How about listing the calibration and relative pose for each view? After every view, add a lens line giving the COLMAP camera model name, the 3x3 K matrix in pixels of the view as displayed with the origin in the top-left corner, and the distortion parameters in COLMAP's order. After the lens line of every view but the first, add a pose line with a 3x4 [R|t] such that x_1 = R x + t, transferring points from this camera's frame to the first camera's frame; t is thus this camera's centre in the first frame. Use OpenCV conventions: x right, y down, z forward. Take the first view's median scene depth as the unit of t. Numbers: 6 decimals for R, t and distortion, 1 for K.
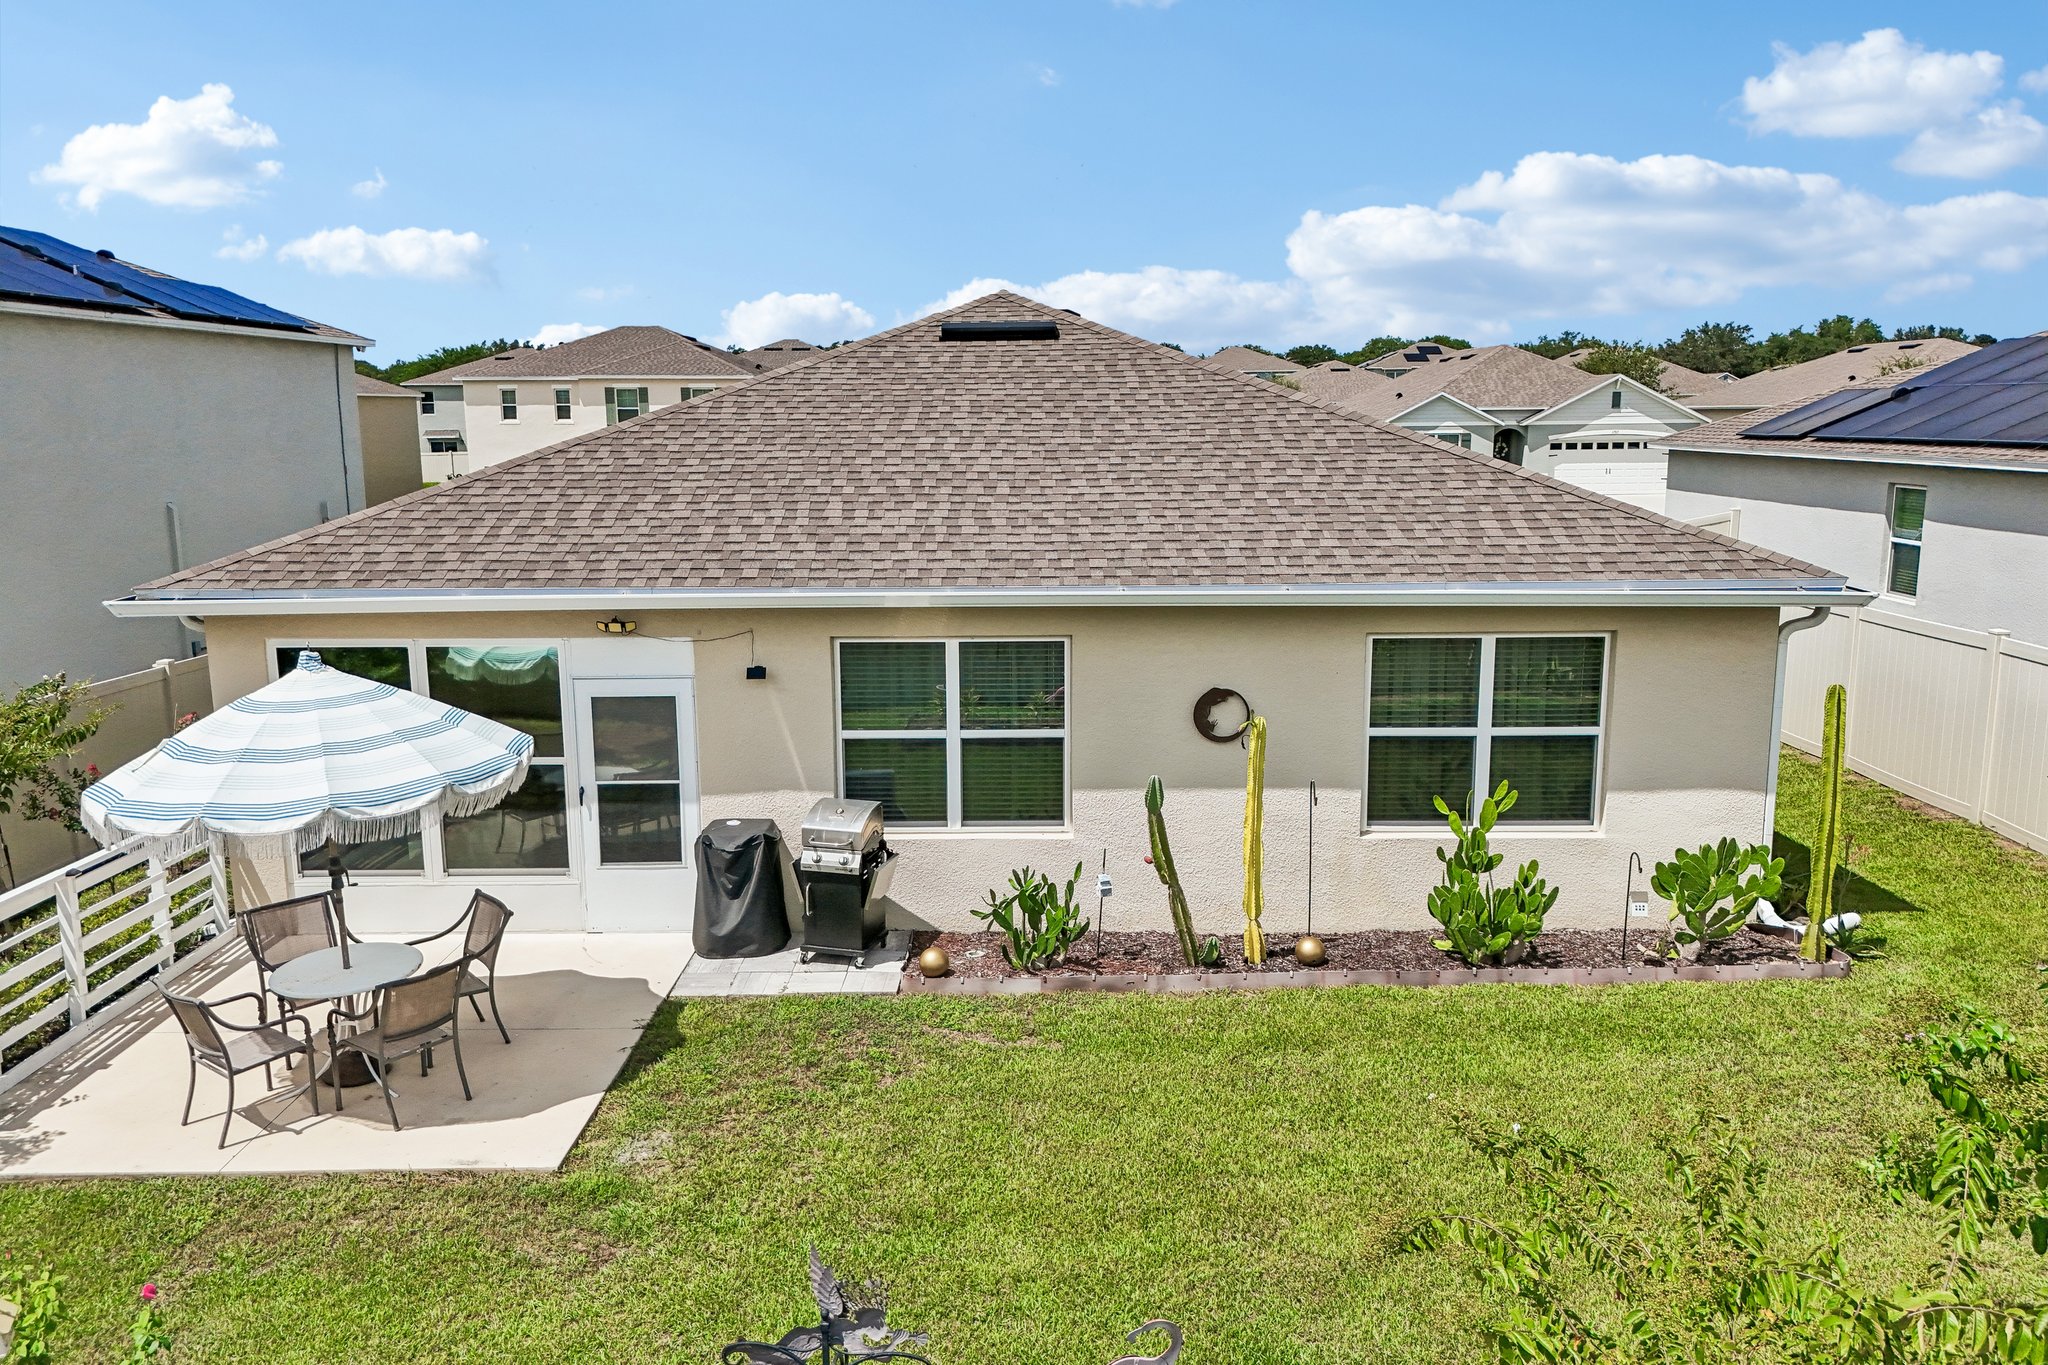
lens RADIAL K [[1532.0, 0, 1023.5], [0, 1532.0, 640.5], [0, 0, 1]] dist [0.047390, -0.052620]
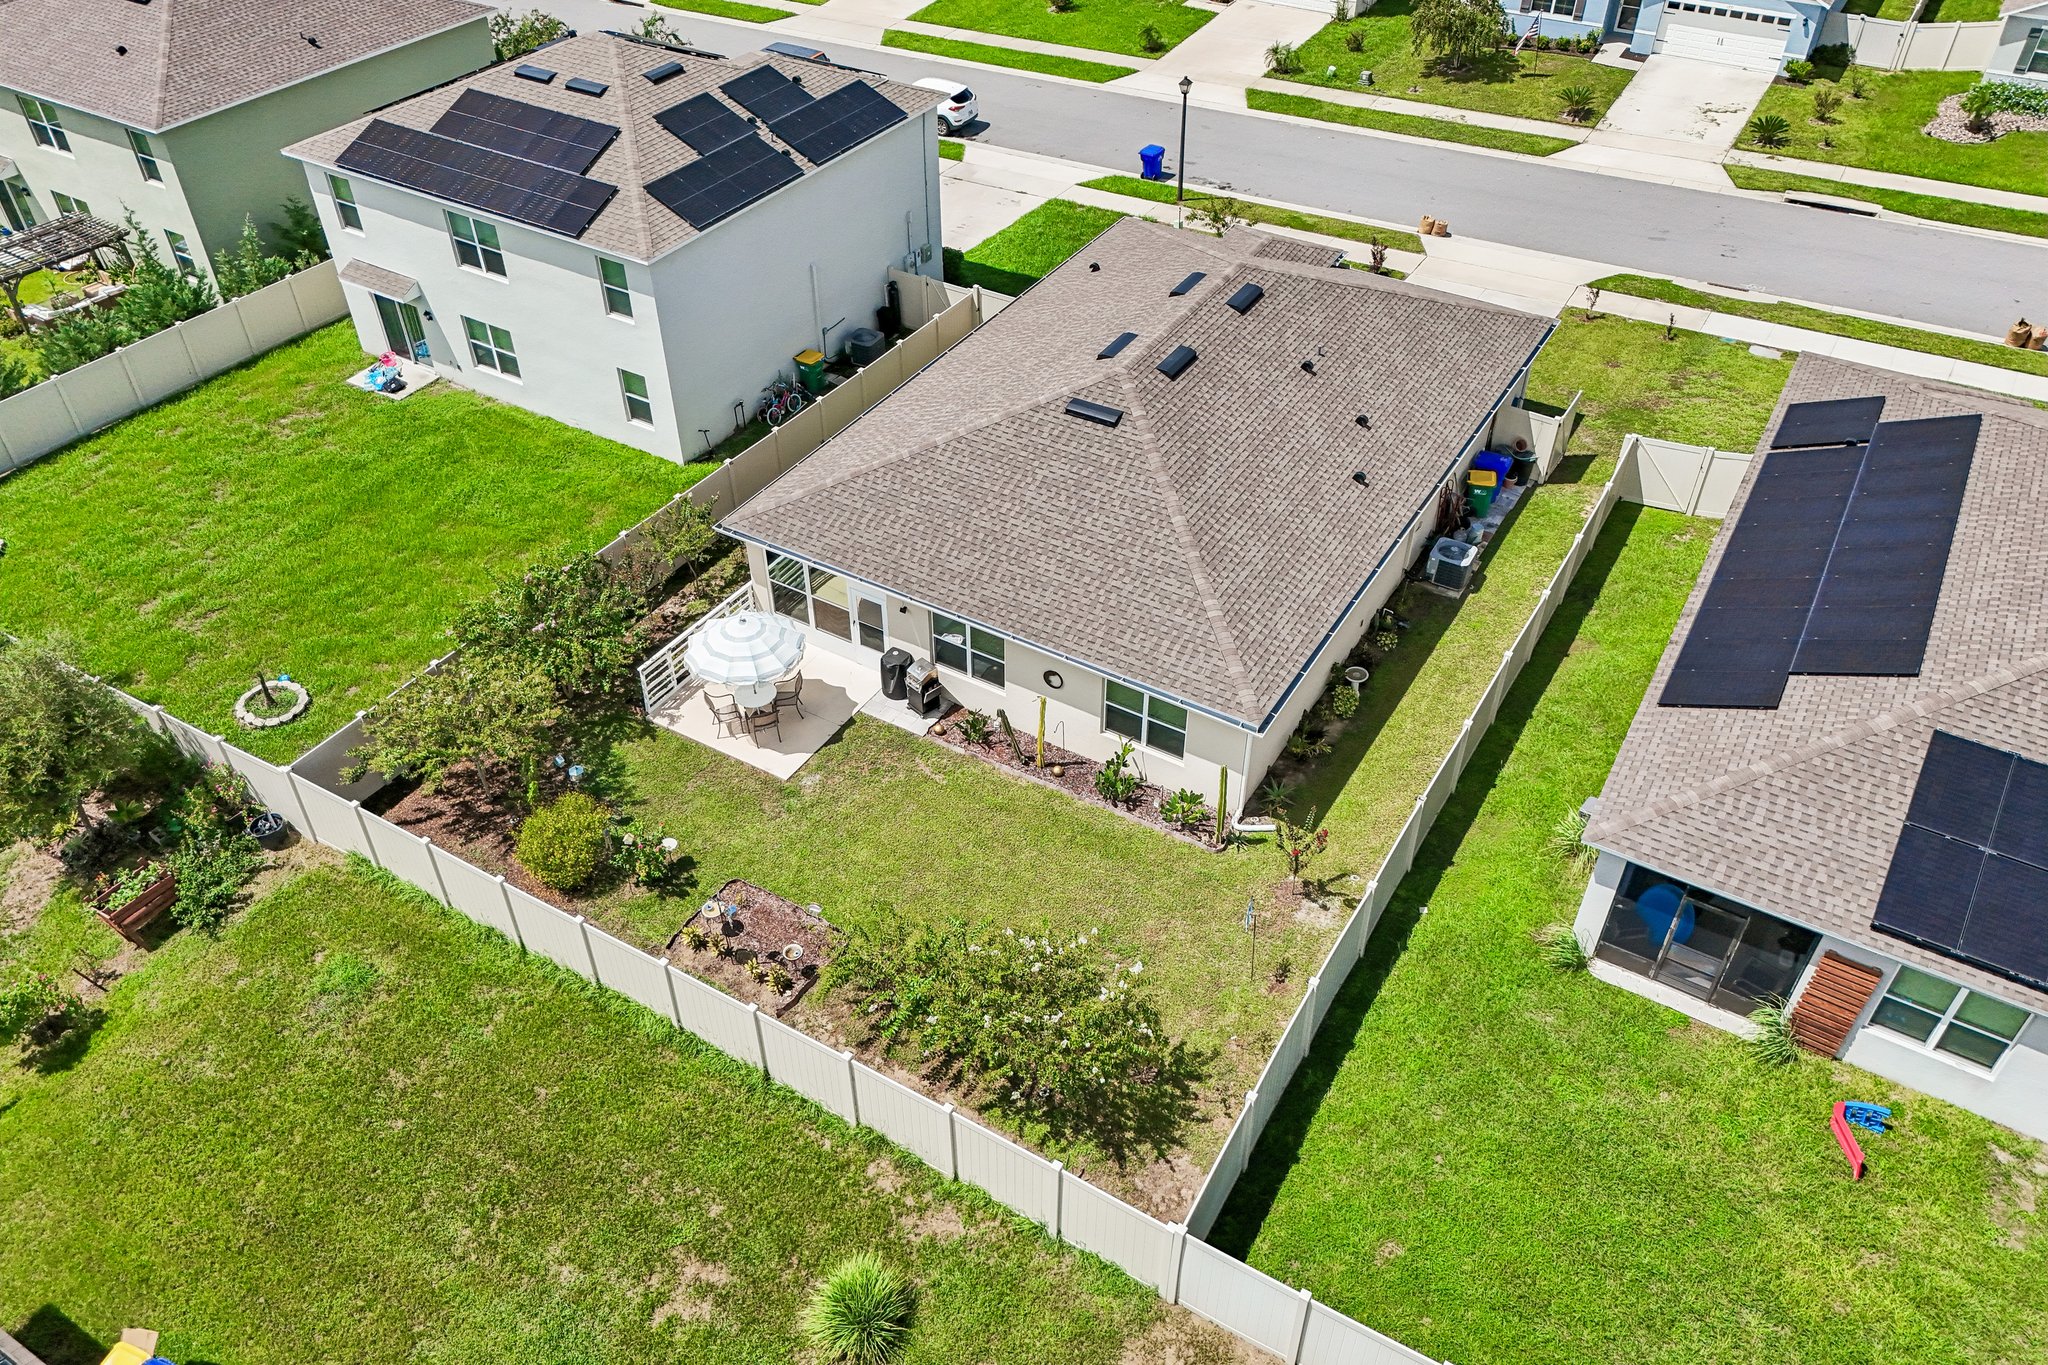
lens RADIAL K [[1515.4, 0, 1027.6], [0, 1515.4, 672.0], [0, 0, 1]] dist [0.097100, -0.138507]
pose [[0.864533, 0.331416, -0.377817, 1.061470], [-0.087191, 0.839268, 0.536682, -1.340017], [0.494954, -0.431038, 0.754471, -0.957011]]
